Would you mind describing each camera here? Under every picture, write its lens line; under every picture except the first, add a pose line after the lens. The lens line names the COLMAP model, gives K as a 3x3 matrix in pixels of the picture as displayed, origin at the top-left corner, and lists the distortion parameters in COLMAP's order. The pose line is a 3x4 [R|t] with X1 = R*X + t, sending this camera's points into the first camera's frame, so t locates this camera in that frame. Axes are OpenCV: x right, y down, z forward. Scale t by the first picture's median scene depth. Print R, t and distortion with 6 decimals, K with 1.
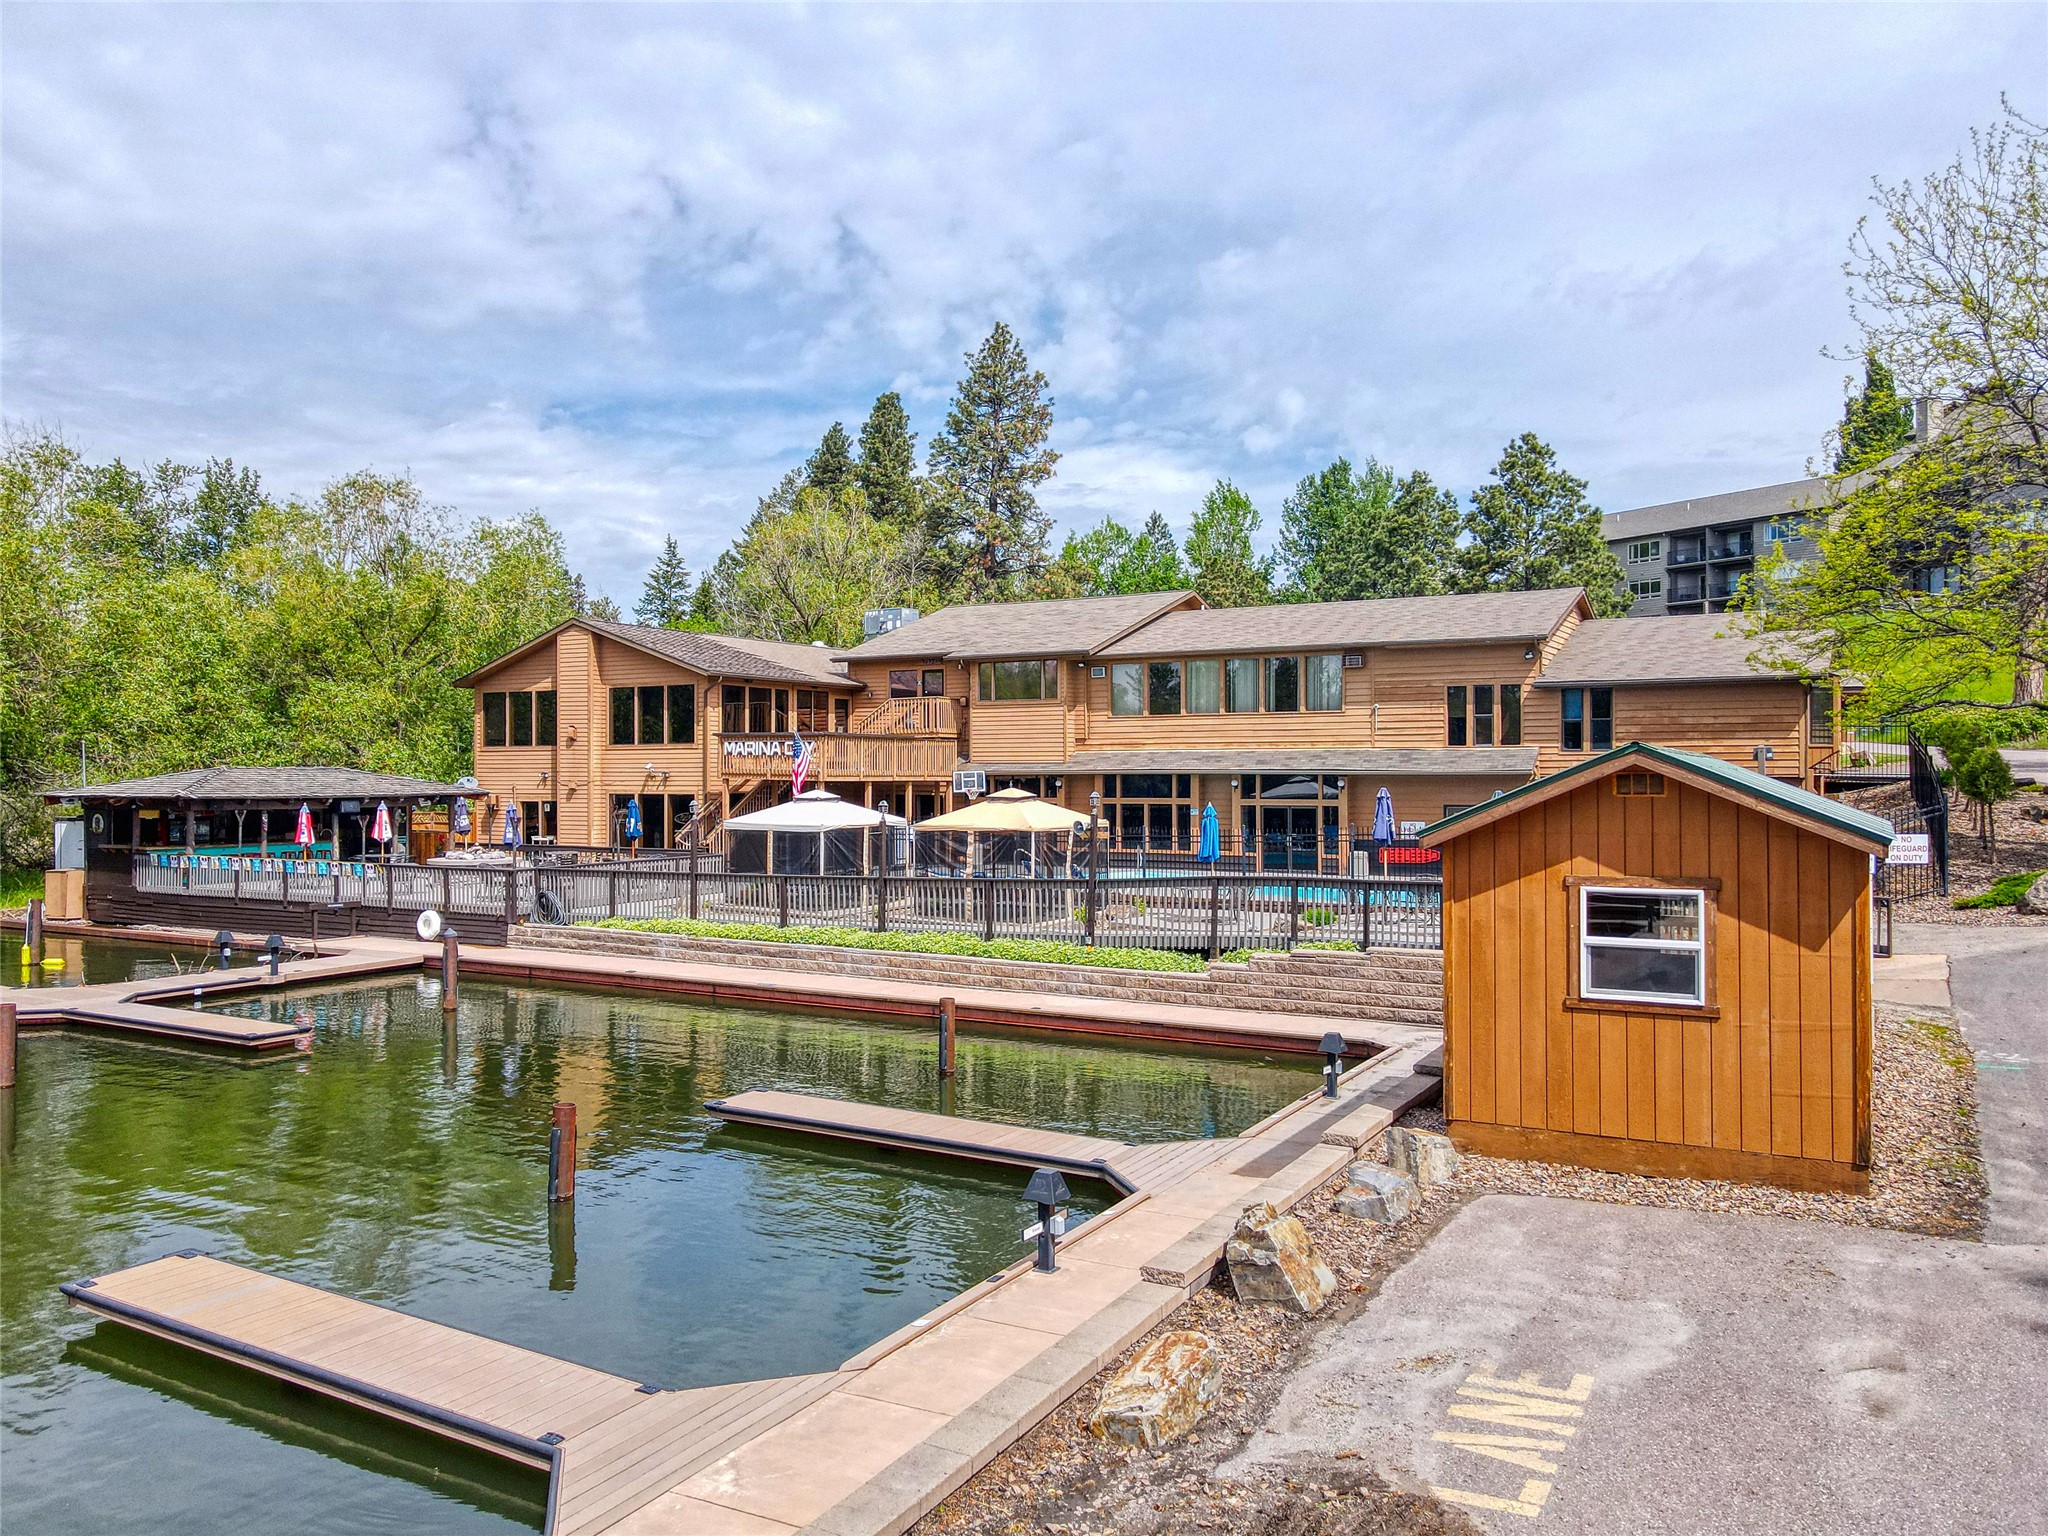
lens RADIAL K [[1581.5, 0, 1021.7], [0, 1581.5, 802.3], [0, 0, 1]] dist [-0.004398, 0.011577]
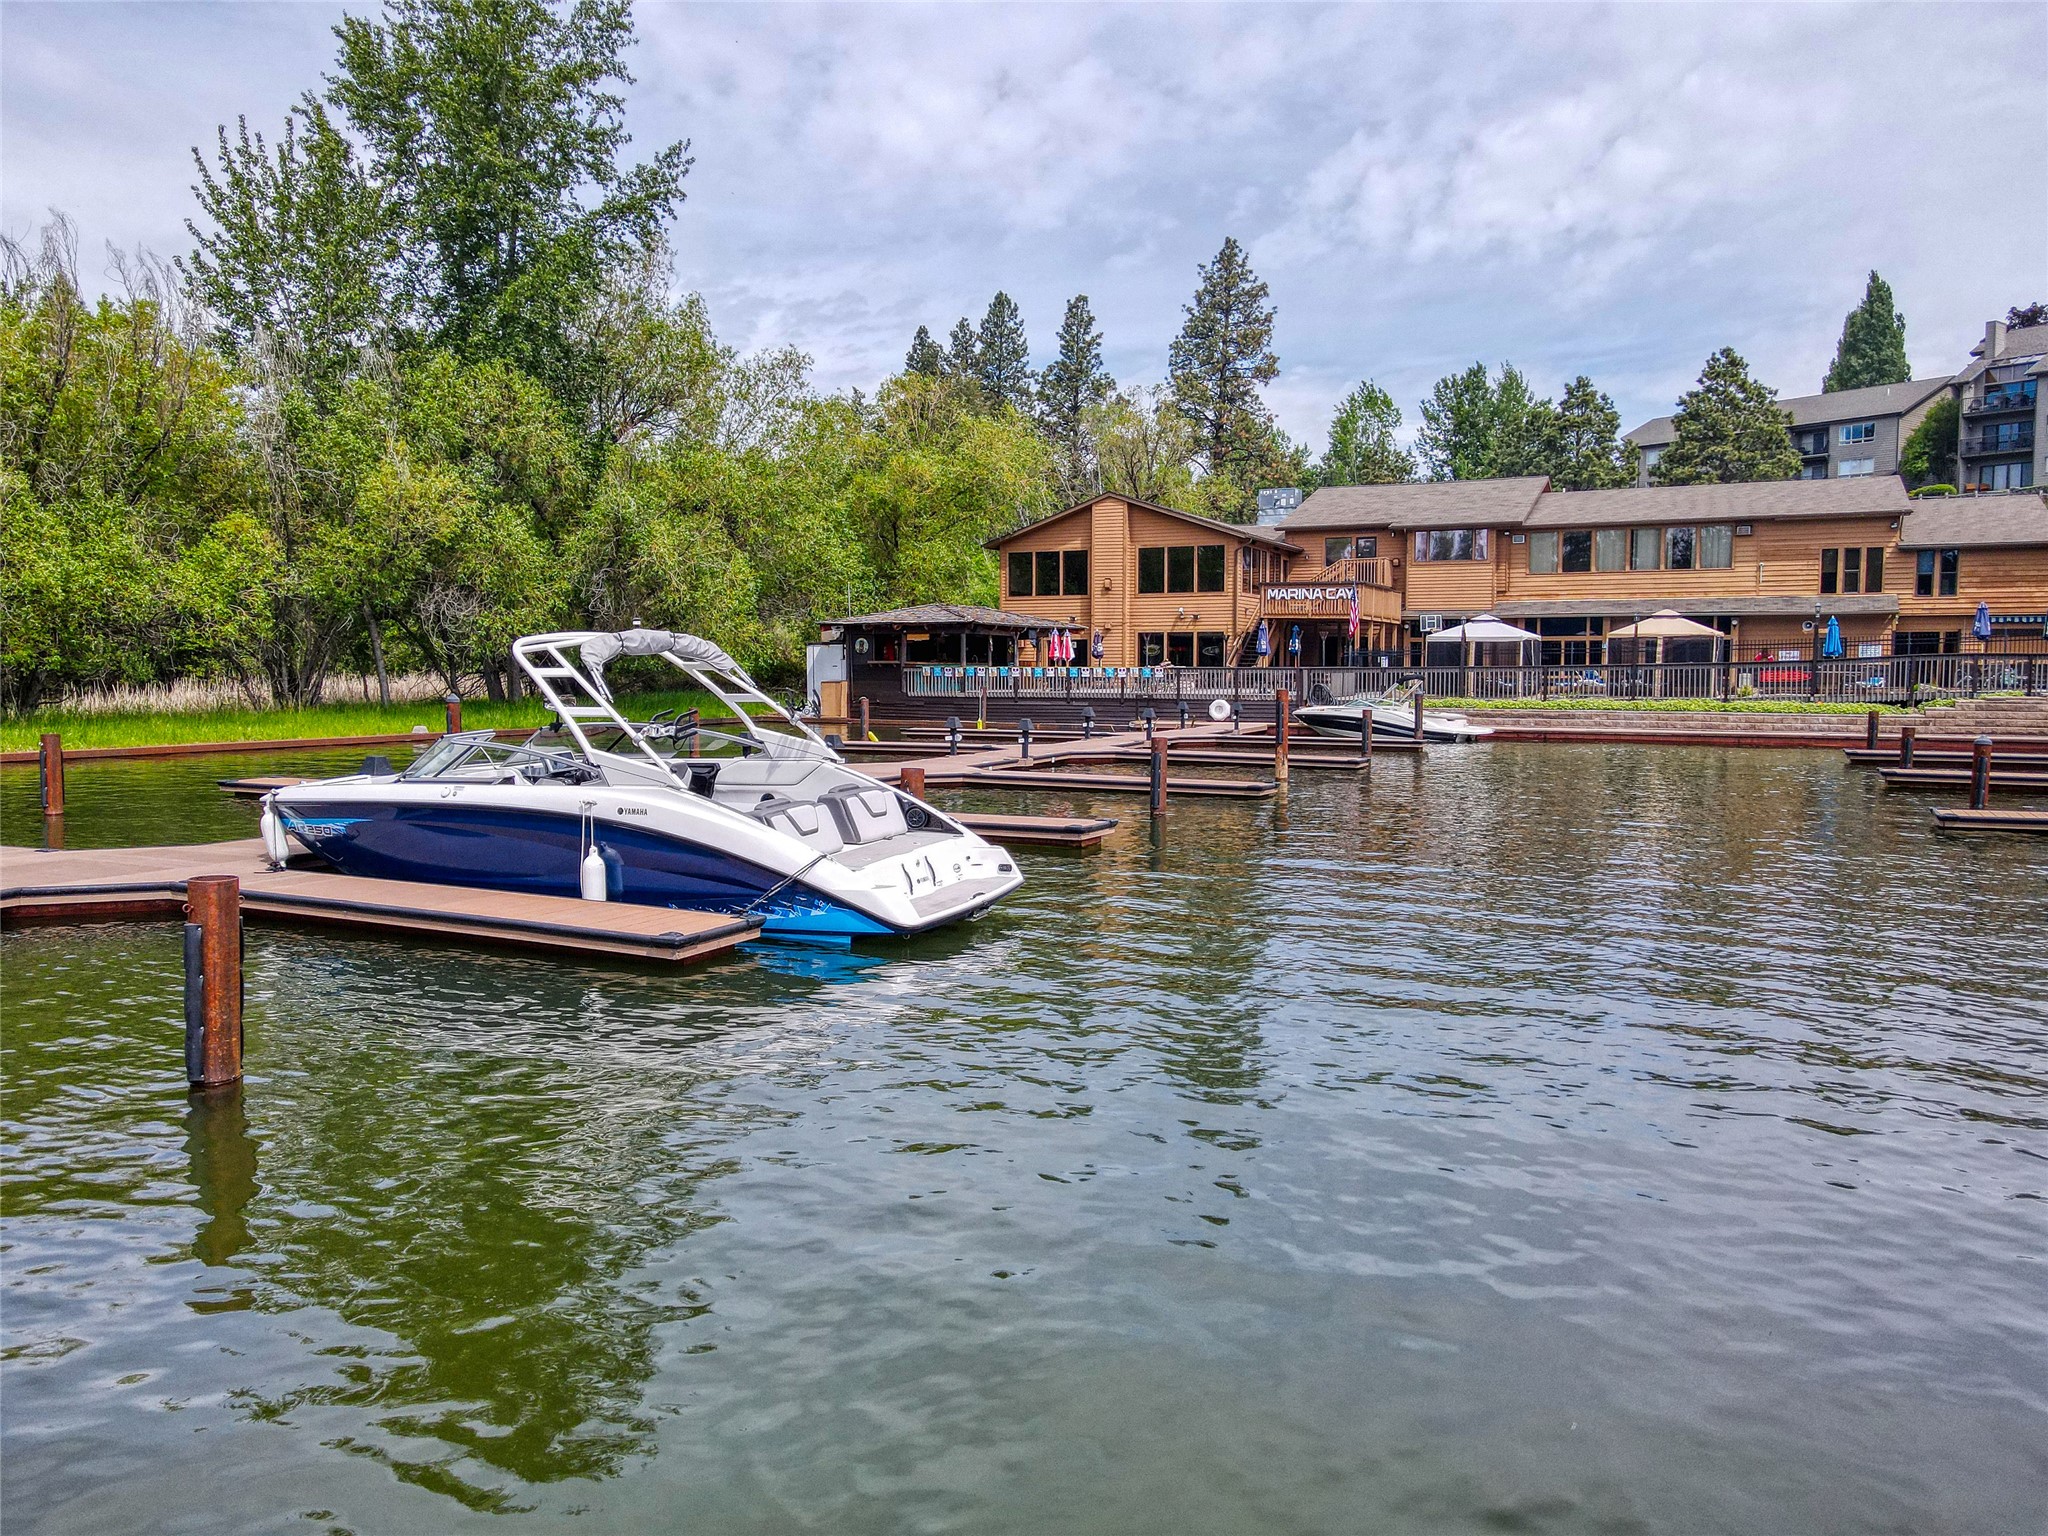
lens RADIAL K [[1581.5, 0, 1021.7], [0, 1581.5, 802.3], [0, 0, 1]] dist [-0.004398, 0.011577]
pose [[0.996766, -0.005522, 0.080169, -0.480268], [0.000241, 0.997837, 0.065743, 0.048973], [-0.080358, -0.065511, 0.994611, -0.267541]]
